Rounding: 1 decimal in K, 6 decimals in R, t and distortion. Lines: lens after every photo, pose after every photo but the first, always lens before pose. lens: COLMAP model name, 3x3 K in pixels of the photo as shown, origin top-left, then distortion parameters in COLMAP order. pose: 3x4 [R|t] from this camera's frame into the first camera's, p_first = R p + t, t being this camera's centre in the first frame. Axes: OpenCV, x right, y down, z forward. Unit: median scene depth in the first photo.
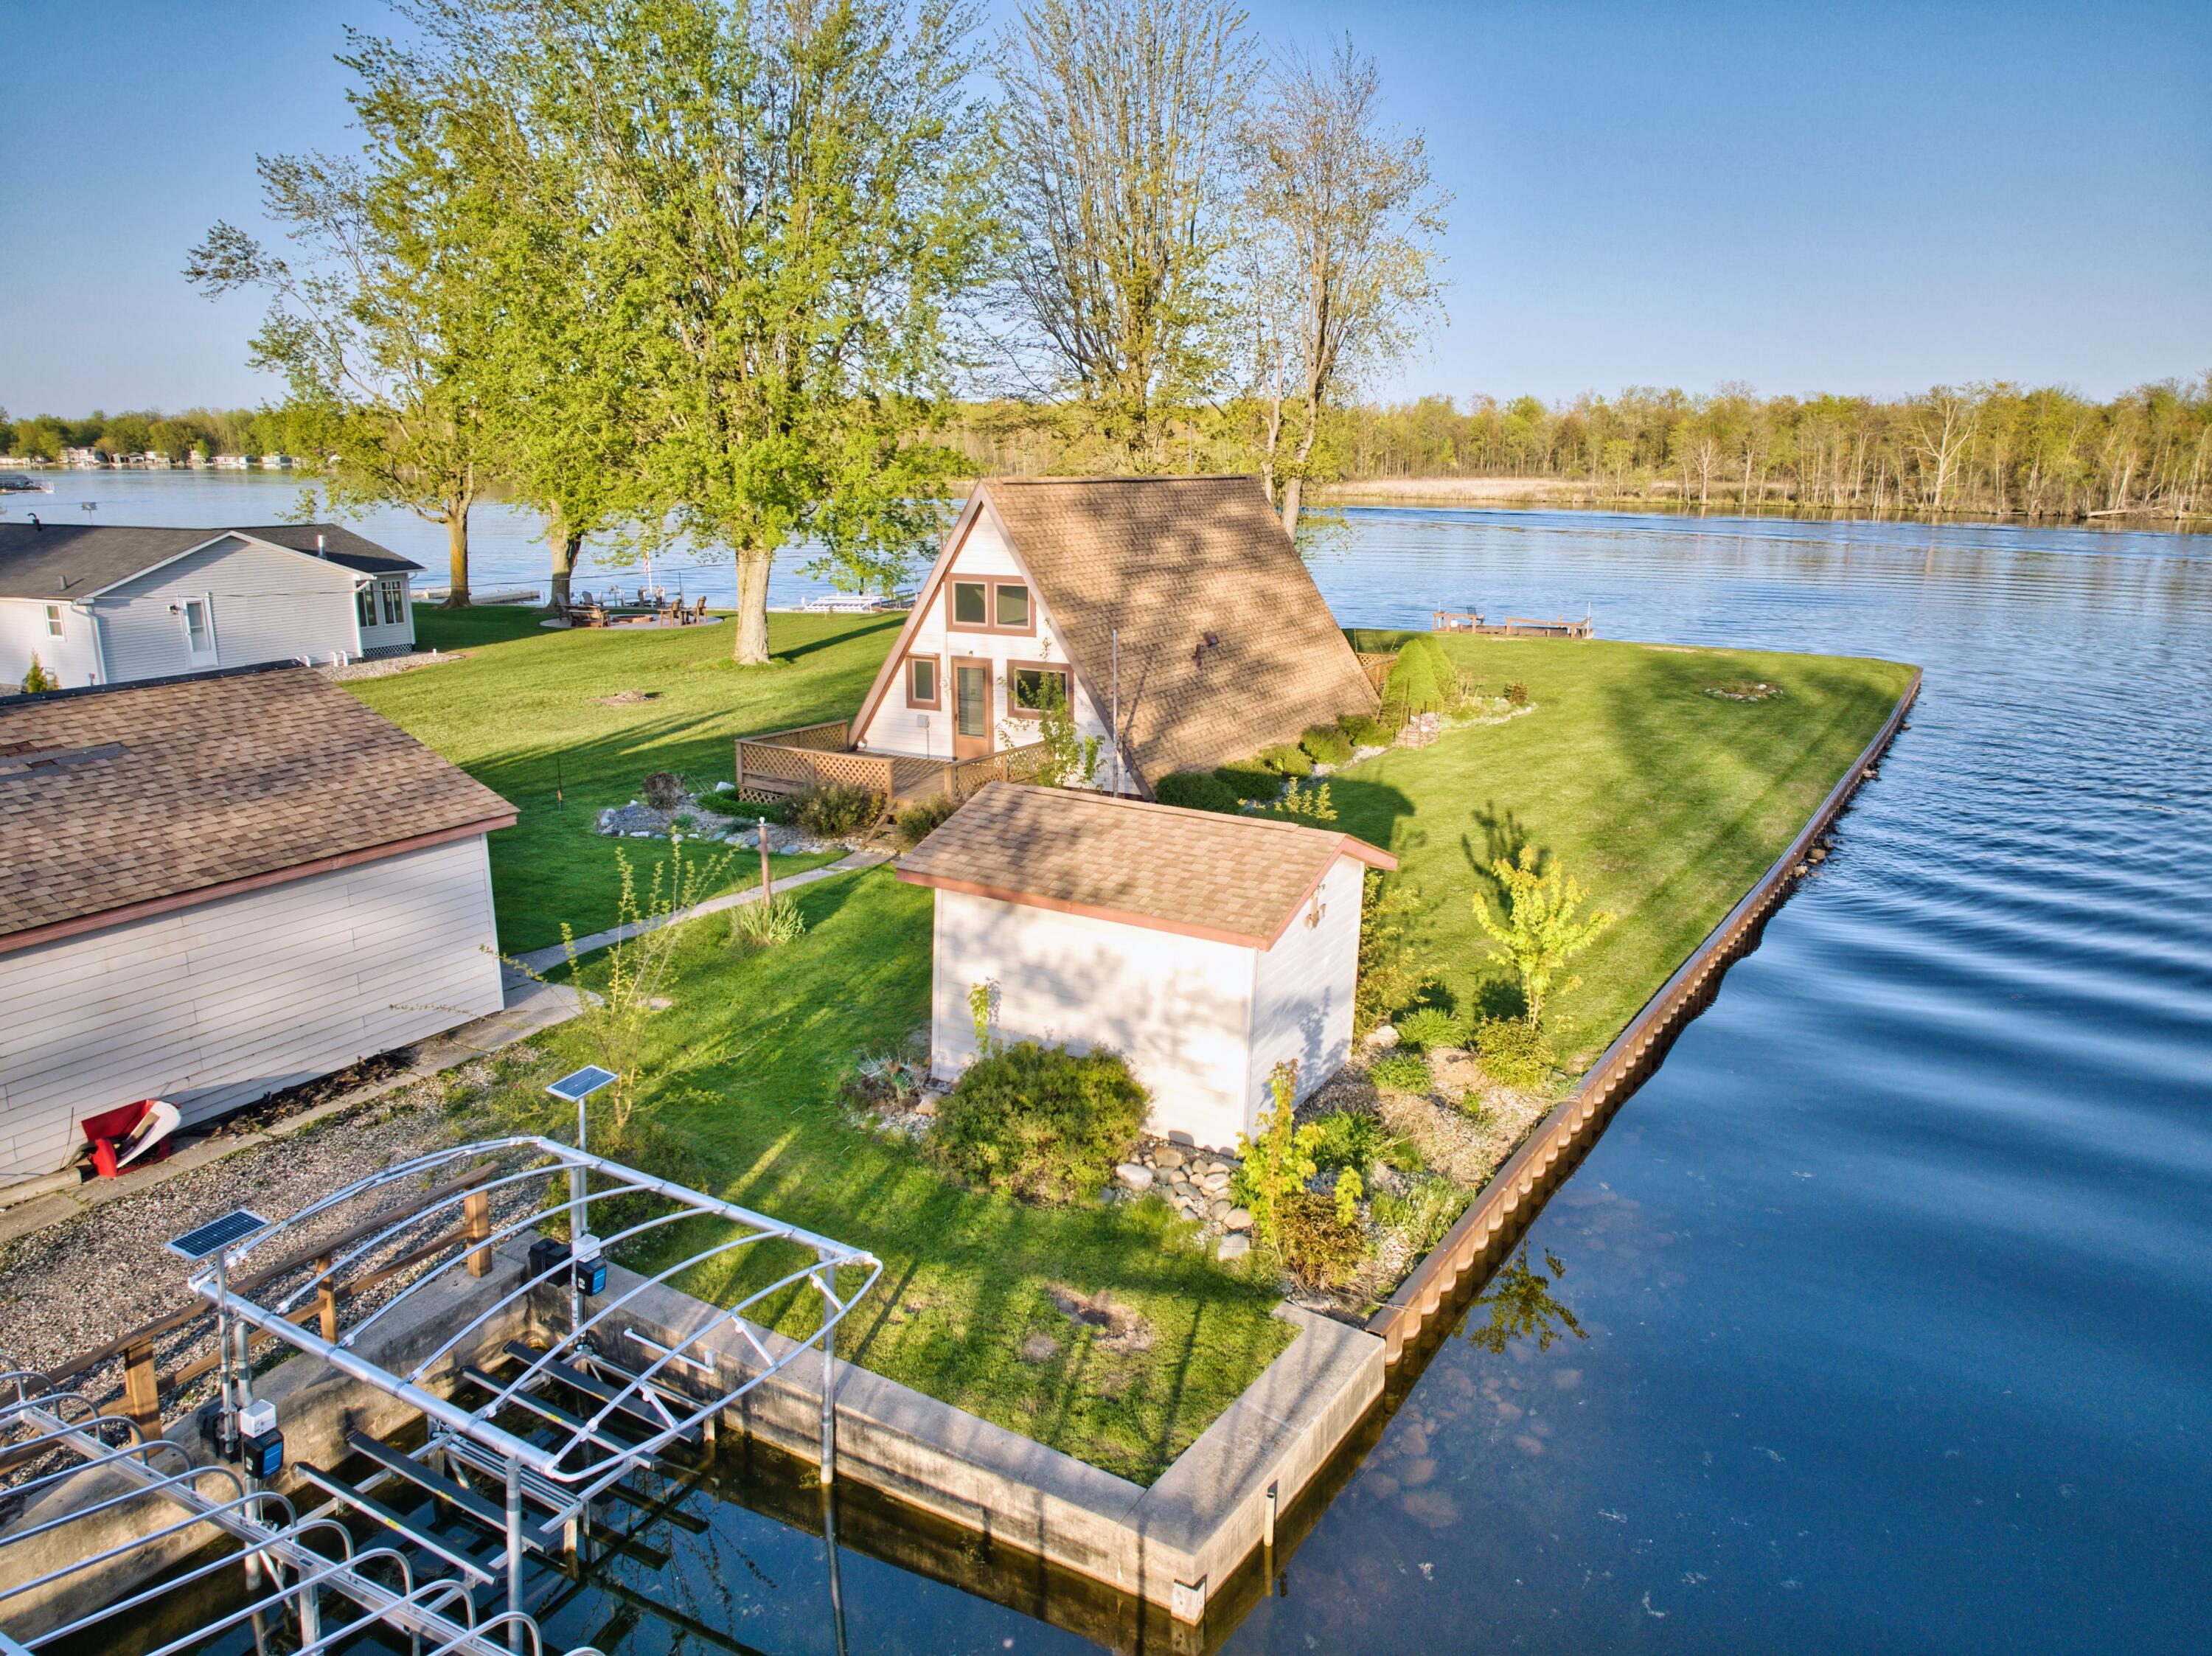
lens RADIAL K [[1520.7, 0, 1106.4], [0, 1520.7, 828.0], [0, 0, 1]] dist [0.006734, -0.012215]
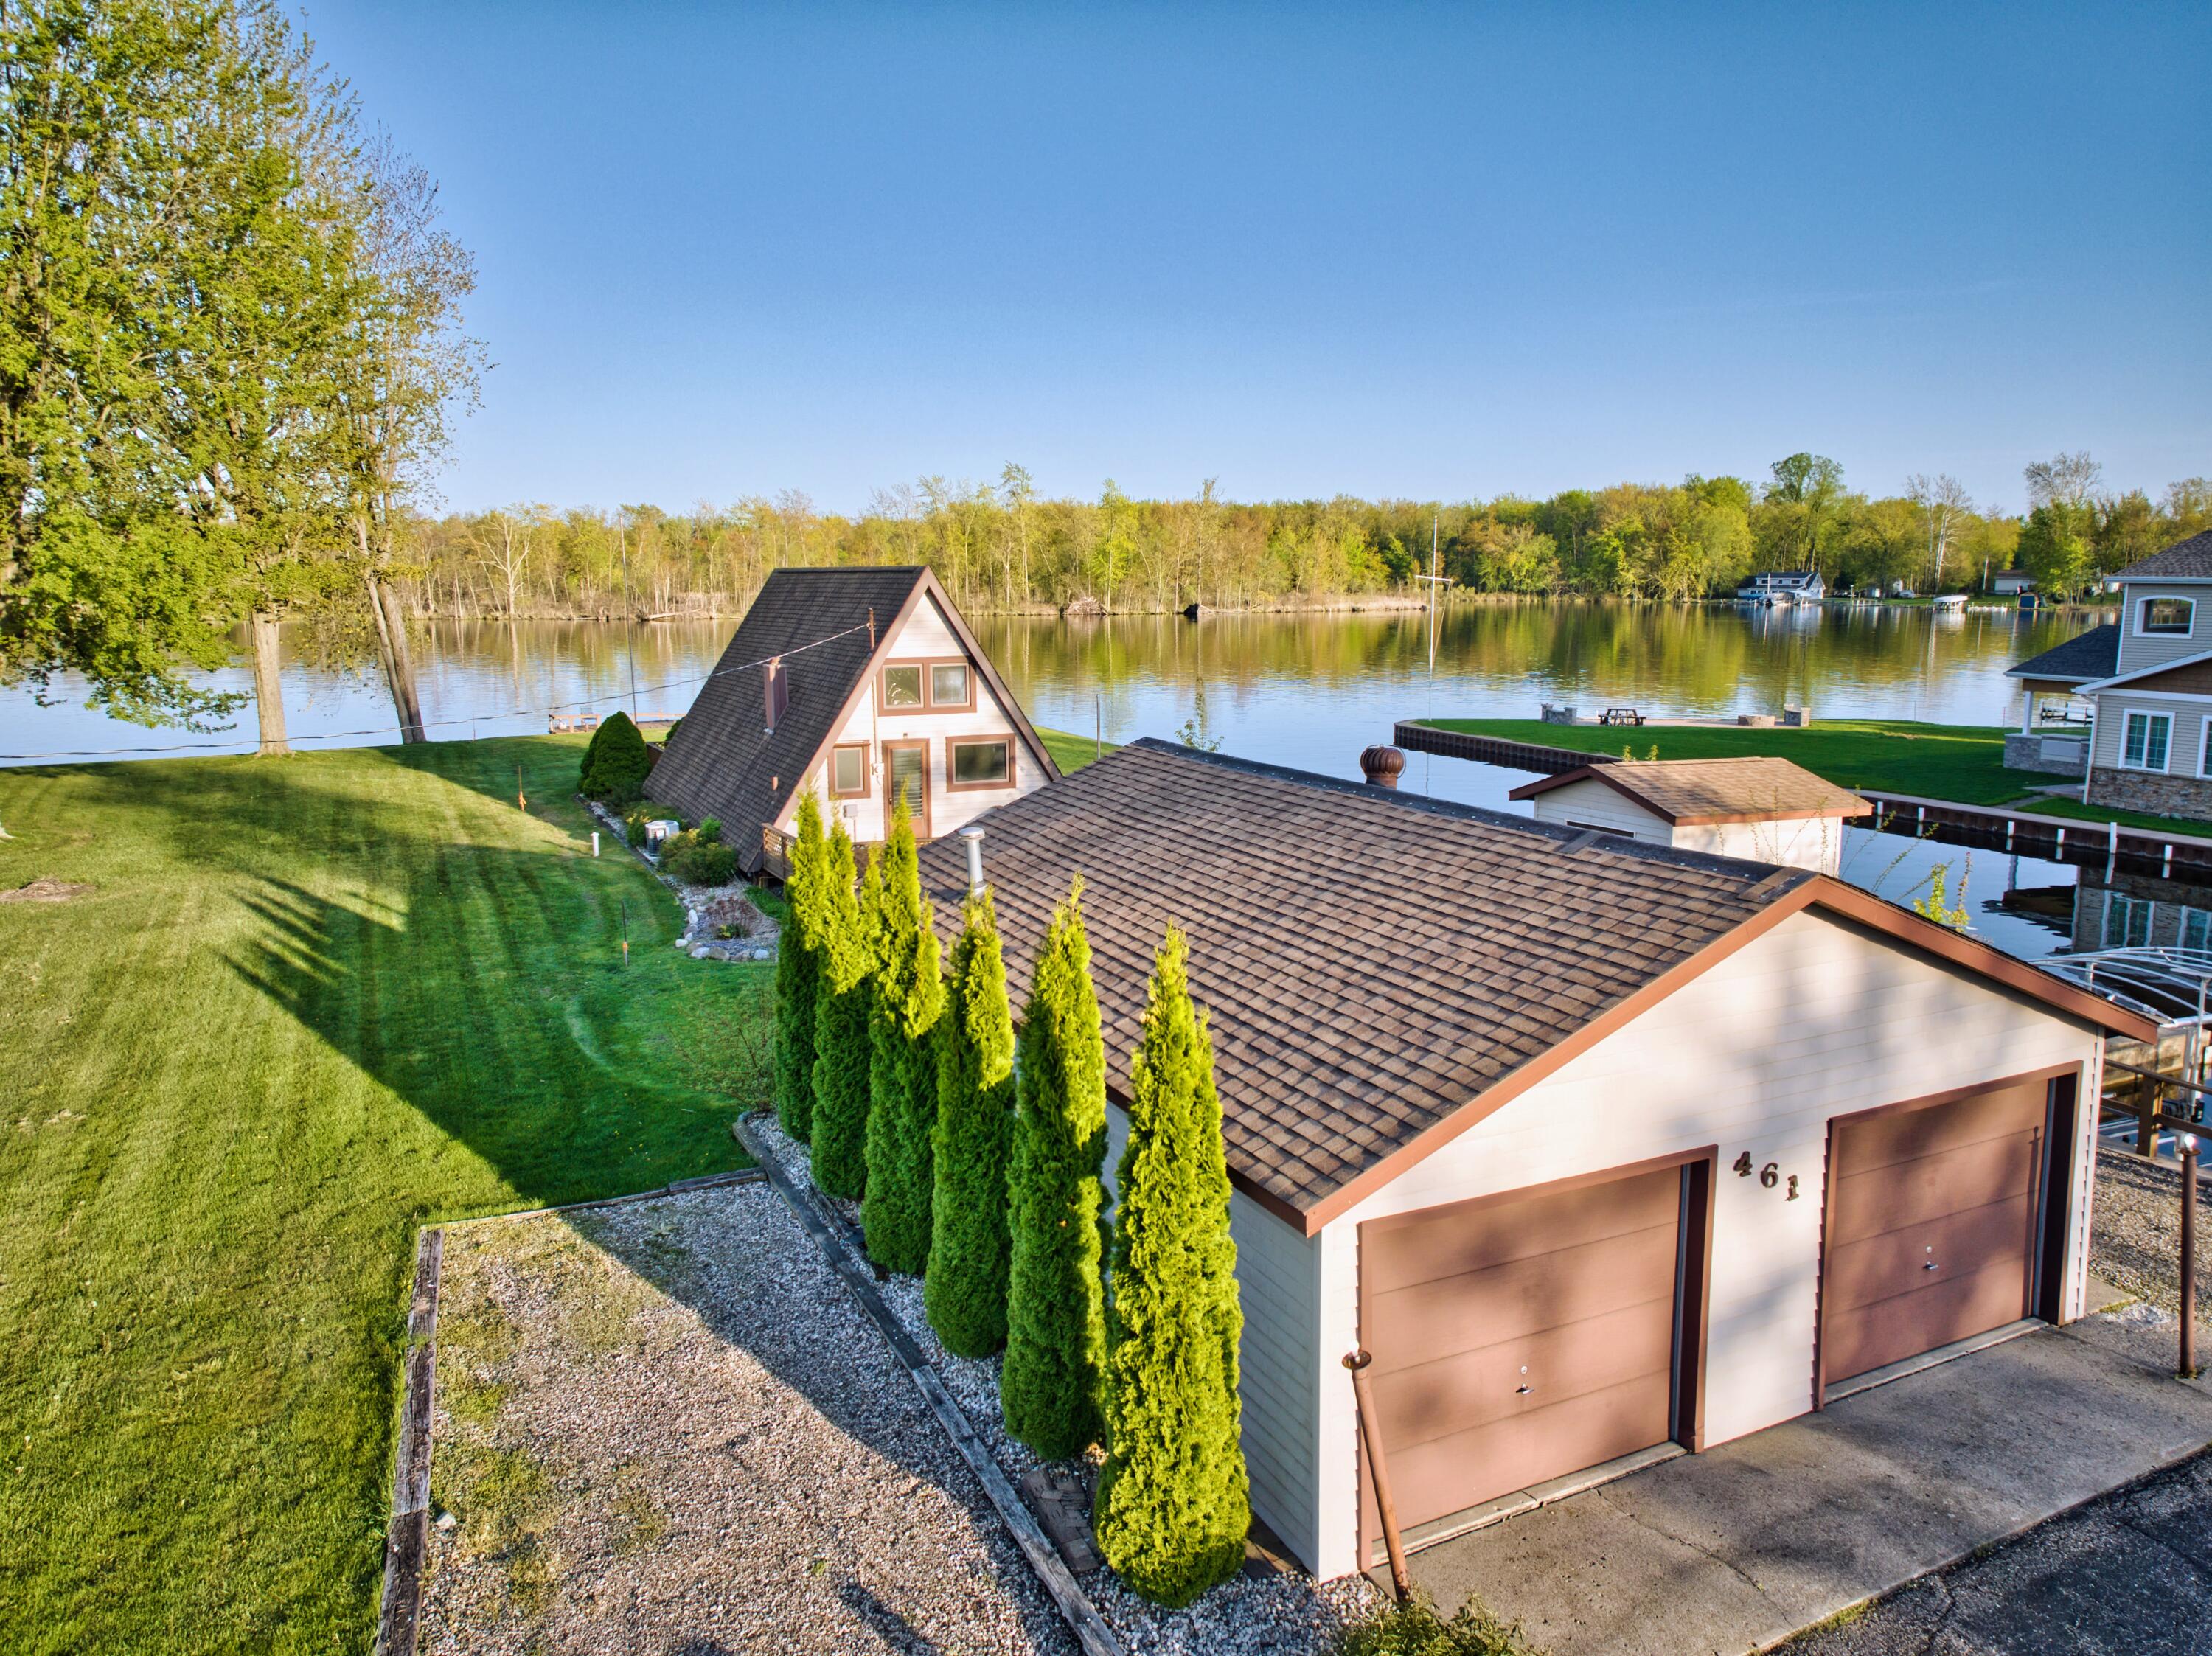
lens RADIAL K [[1520.7, 0, 1109.6], [0, 1520.7, 827.4], [0, 0, 1]] dist [0.006734, -0.012215]
pose [[0.562928, -0.125477, 0.816926, -0.694672], [0.185569, 0.982362, 0.023015, -0.042696], [-0.805404, 0.138640, 0.576284, 0.251544]]
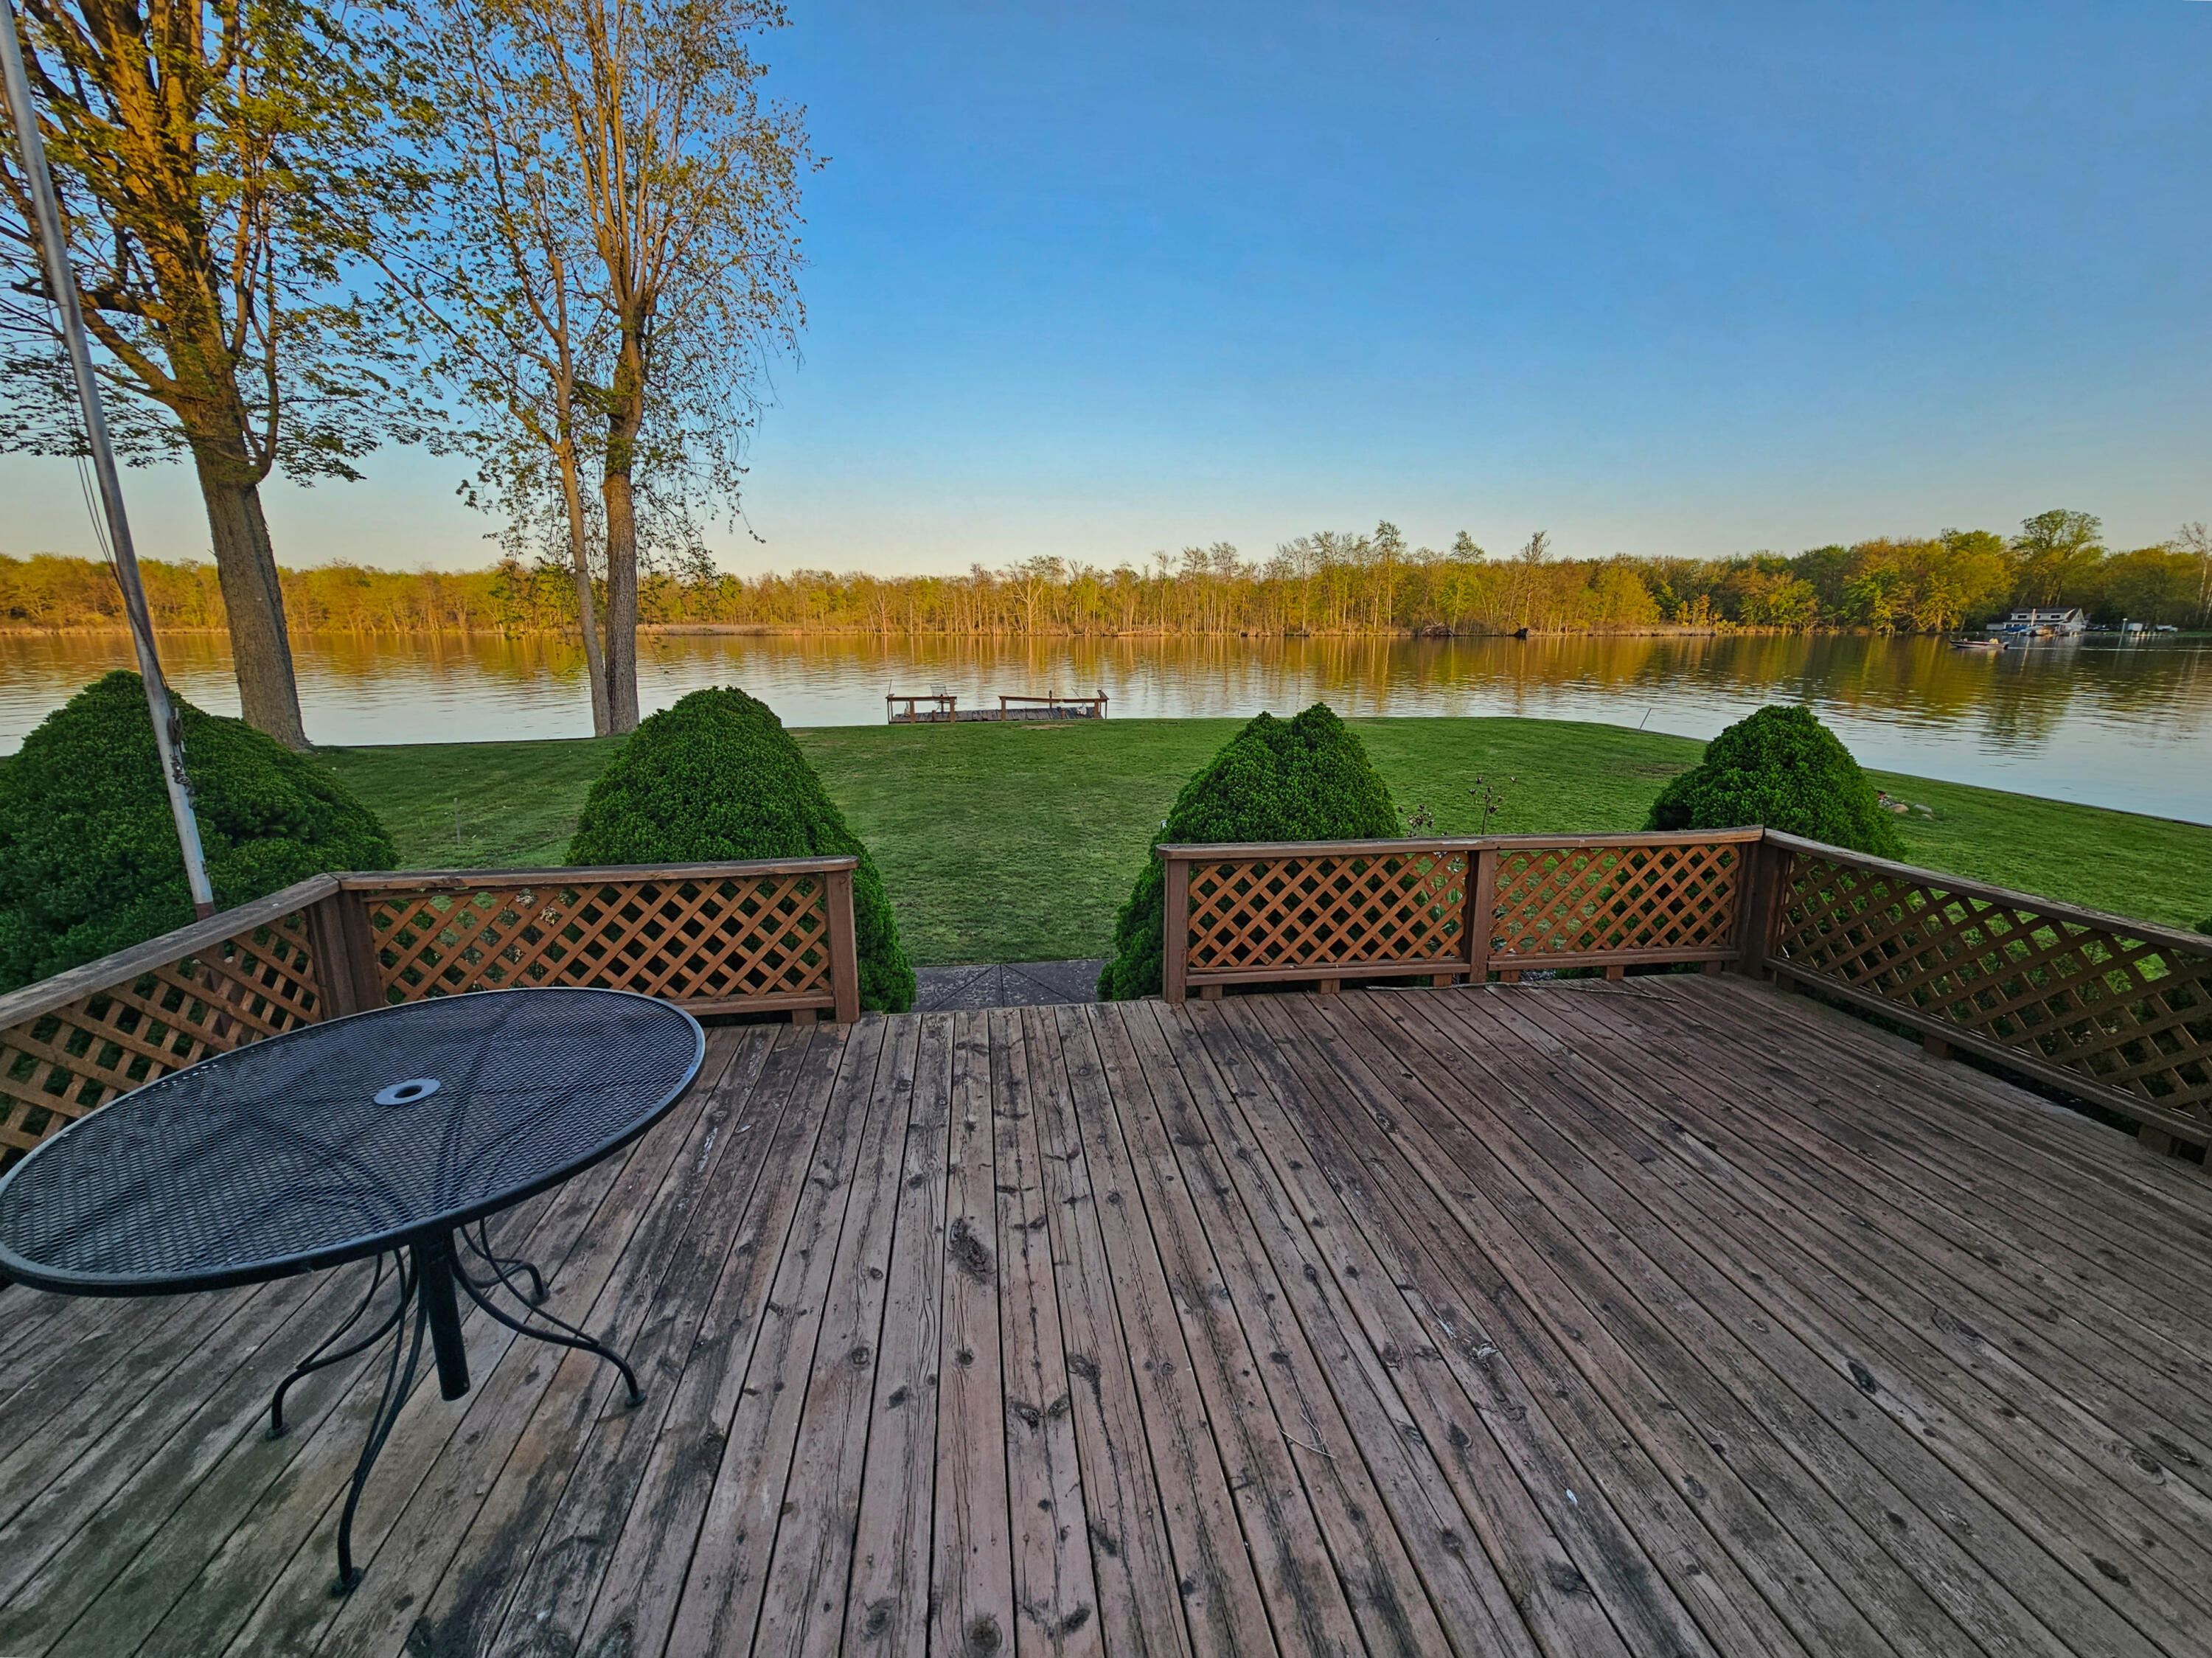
lens RADIAL K [[897.7, 0, 1128.2], [0, 897.7, 810.6], [0, 0, 1]] dist [-0.003614, 0.000381]
pose [[0.781776, -0.116892, 0.612505, 0.111446], [0.135430, 0.990654, 0.016202, -0.147791], [-0.608675, 0.070286, 0.790301, 1.092516]]
